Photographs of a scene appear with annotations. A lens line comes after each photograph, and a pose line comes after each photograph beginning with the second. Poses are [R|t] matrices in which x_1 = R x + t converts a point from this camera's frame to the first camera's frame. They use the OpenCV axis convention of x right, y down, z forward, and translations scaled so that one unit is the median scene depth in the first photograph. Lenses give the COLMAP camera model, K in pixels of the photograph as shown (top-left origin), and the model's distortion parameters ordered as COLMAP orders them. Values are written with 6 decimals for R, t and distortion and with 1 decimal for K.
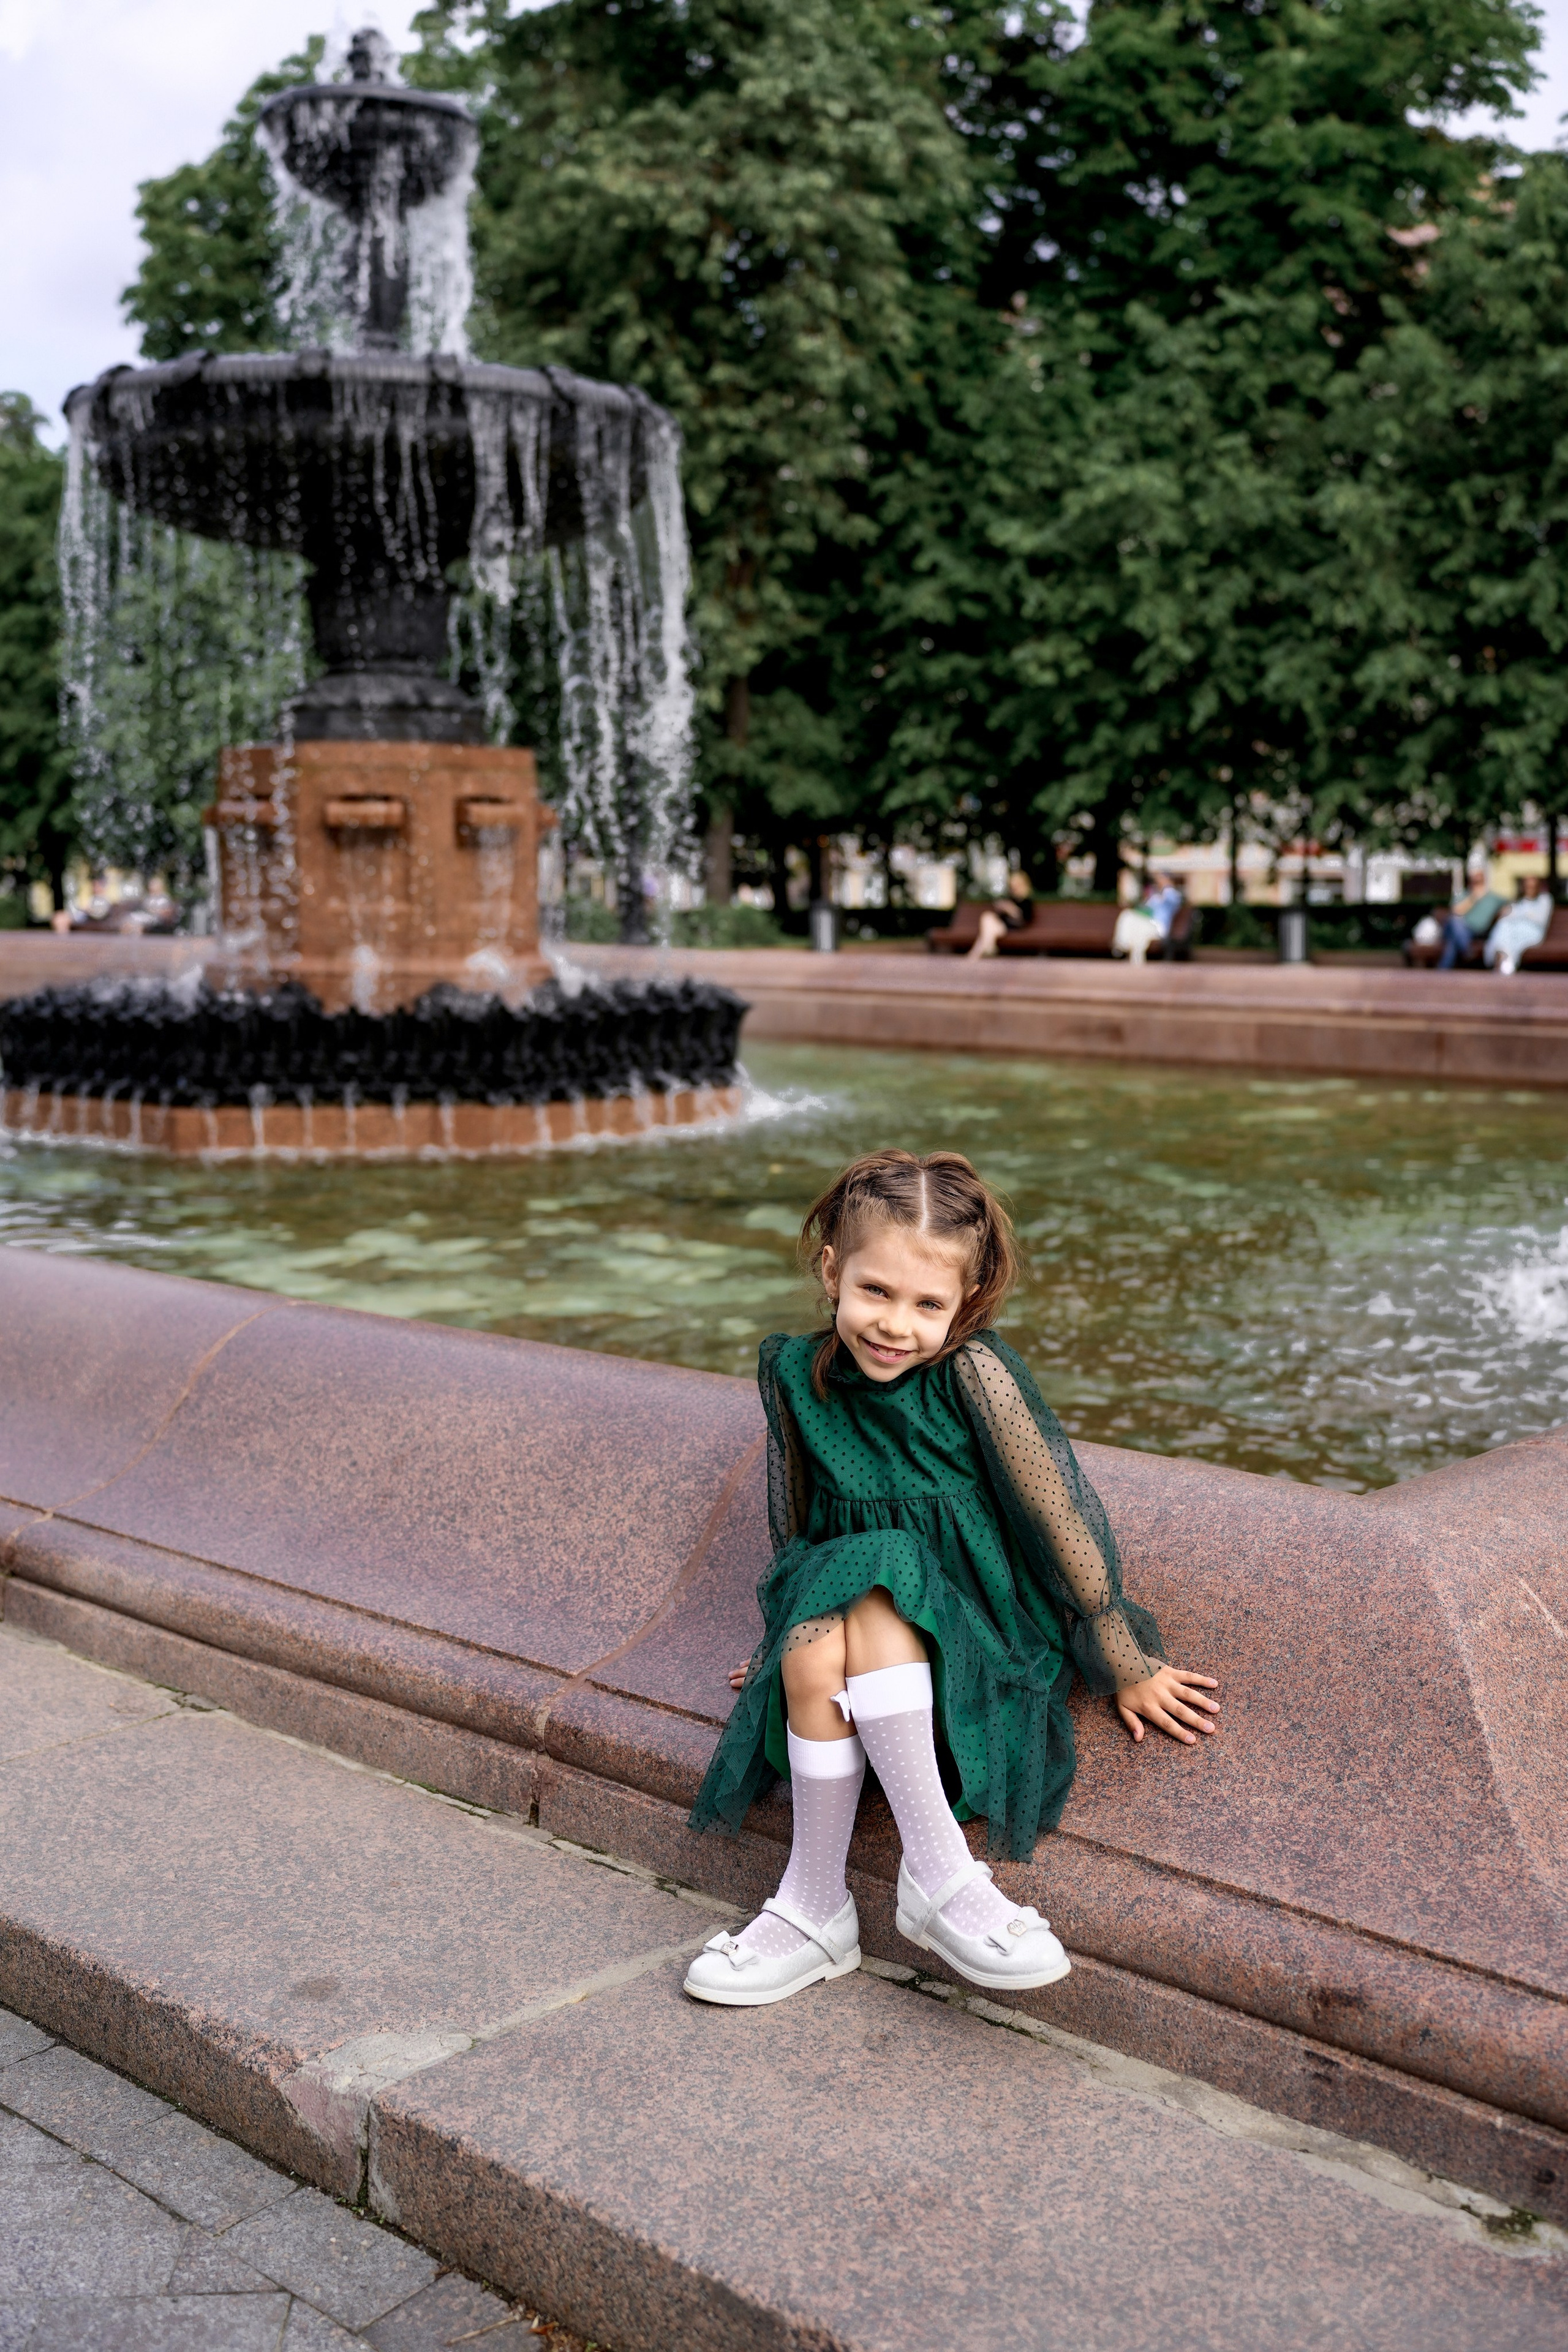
lens RADIAL K [[2914.6, 0, 784.0], [0, 2914.6, 1176.0], [0, 0, 1]] dist [0.103701, 0.333097]
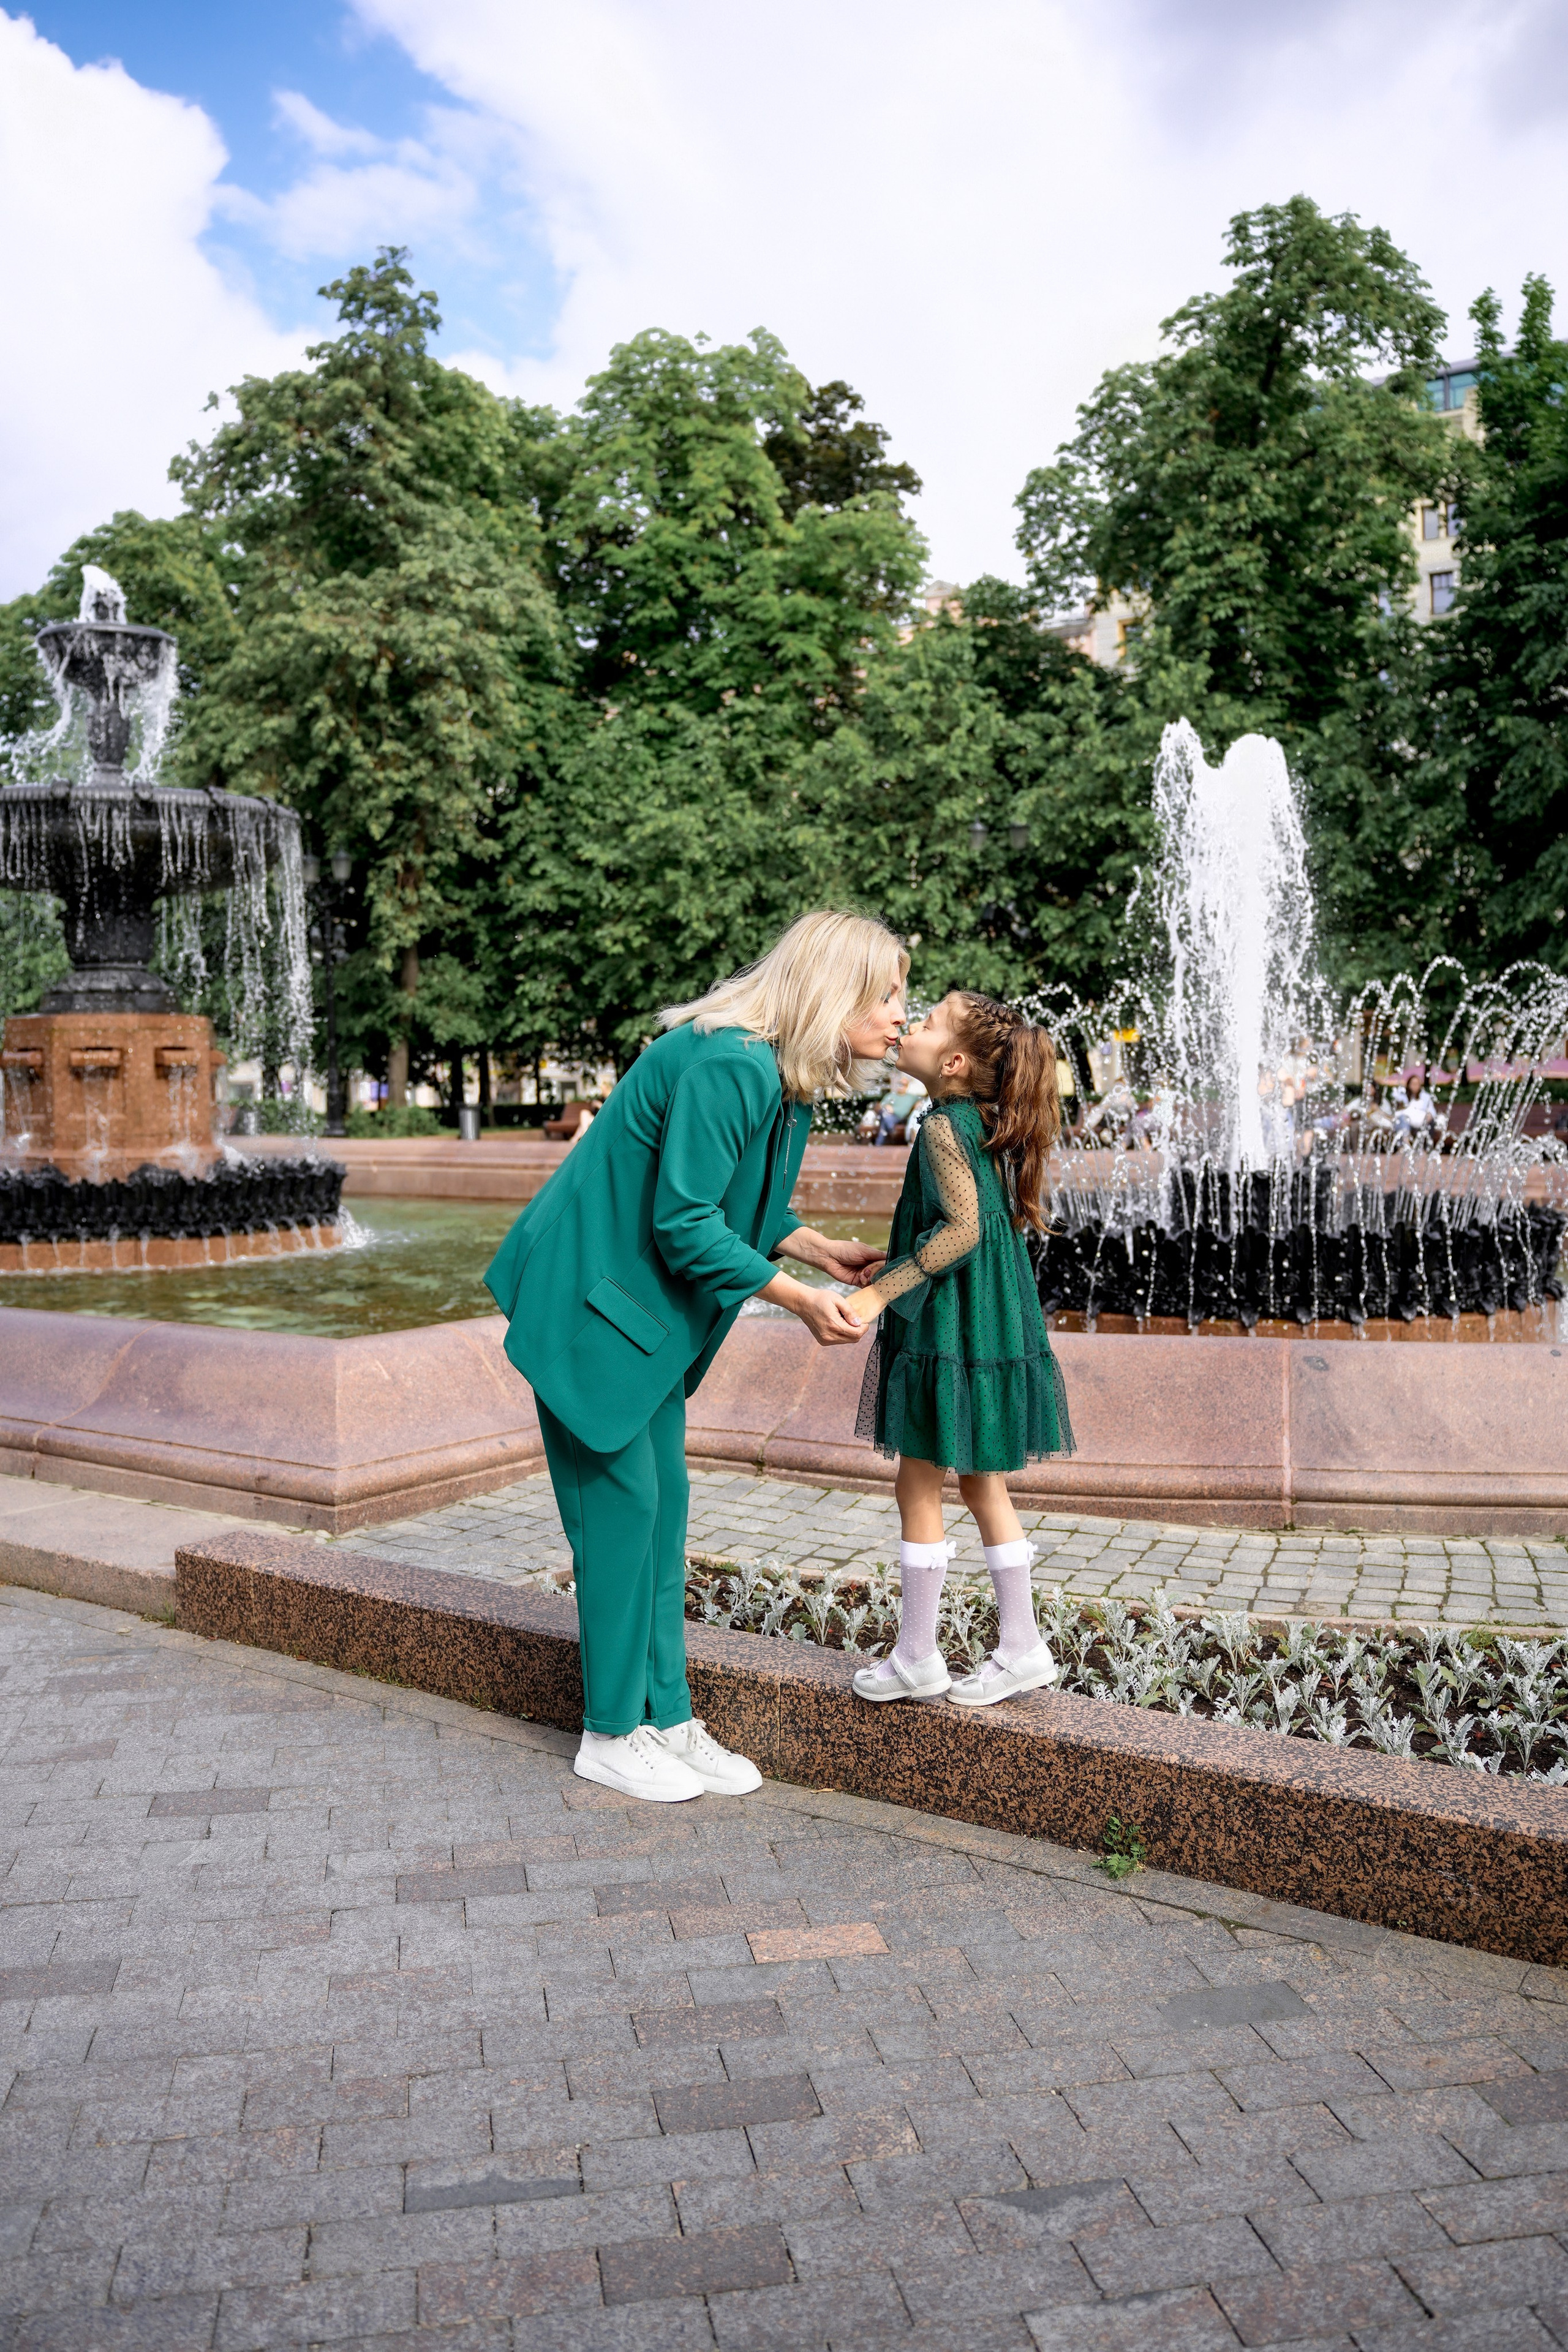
lens RADIAL K [[2314.0, 0, 969.0], [0, 2314.0, 1158.6], [0, 0, 1]] dist [-0.084024, 0.009674]
pose [[0.983038, -0.017871, 0.182532, 0.087946], [0.029660, 0.997632, -0.062057, 0.020039], [-0.180990, 0.066419, 0.981240, -0.279727]]
